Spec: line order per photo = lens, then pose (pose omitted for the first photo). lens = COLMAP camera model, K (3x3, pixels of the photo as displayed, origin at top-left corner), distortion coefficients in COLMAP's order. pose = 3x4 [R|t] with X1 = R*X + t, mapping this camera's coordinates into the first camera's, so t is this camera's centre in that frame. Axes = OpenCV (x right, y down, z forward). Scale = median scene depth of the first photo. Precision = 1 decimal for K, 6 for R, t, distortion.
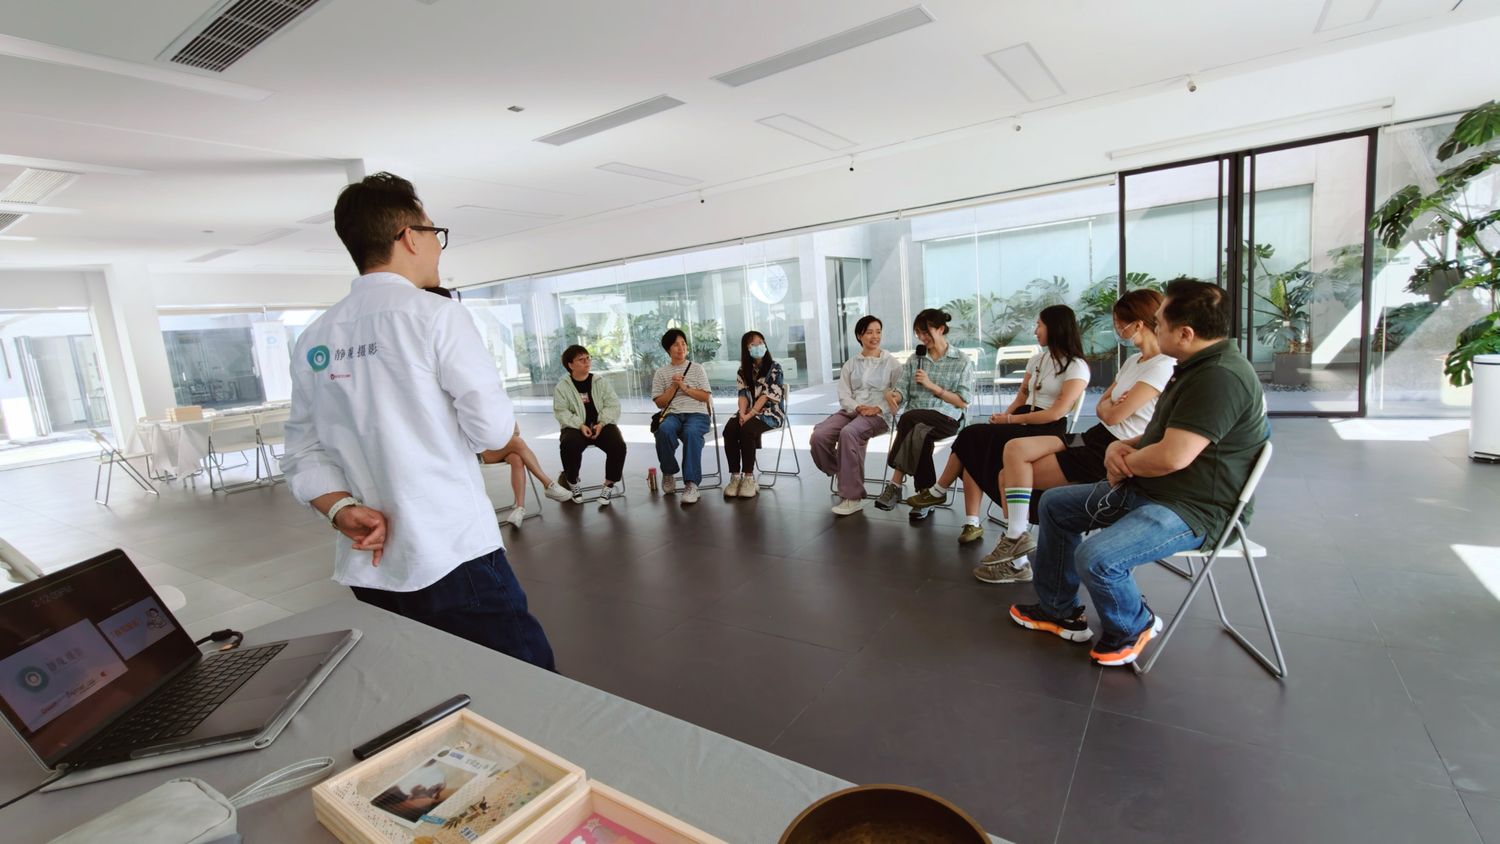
lens RADIAL K [[656.4, 0, 750.0], [0, 656.4, 422.0], [0, 0, 1]] dist [-0.000134, 0.000520]
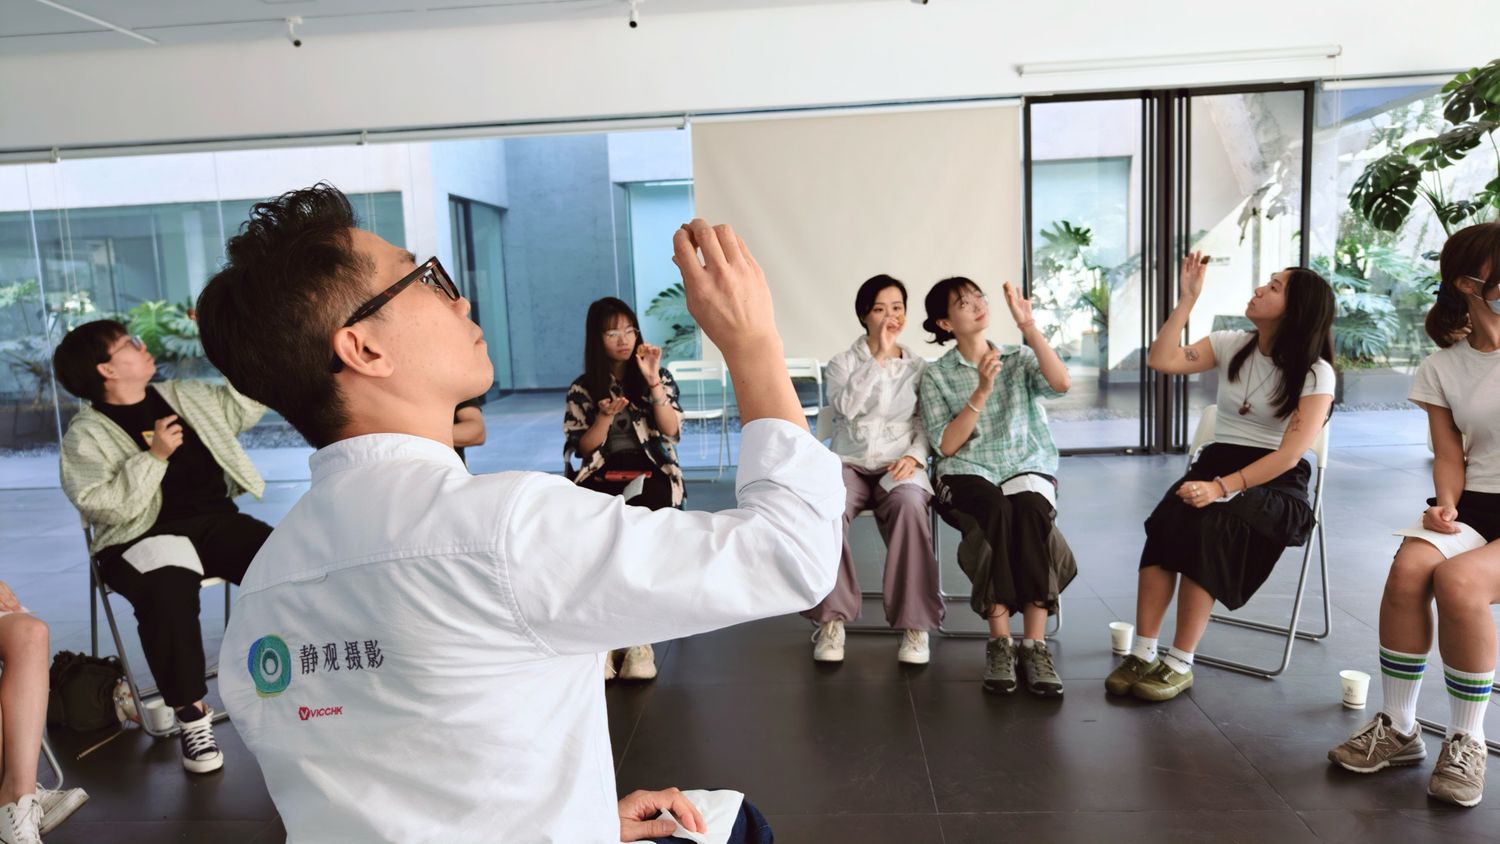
lens RADIAL K [[1007.9, 0, 750.0], [0, 1007.9, 422.0], [0, 0, 1]] dist [0.004712, -0.002441]
pose [[0.865380, -0.013088, 0.500945, -0.223336], [0.041120, 0.998142, -0.044956, -0.013328], [-0.499426, 0.059502, 0.864311, 0.288756]]
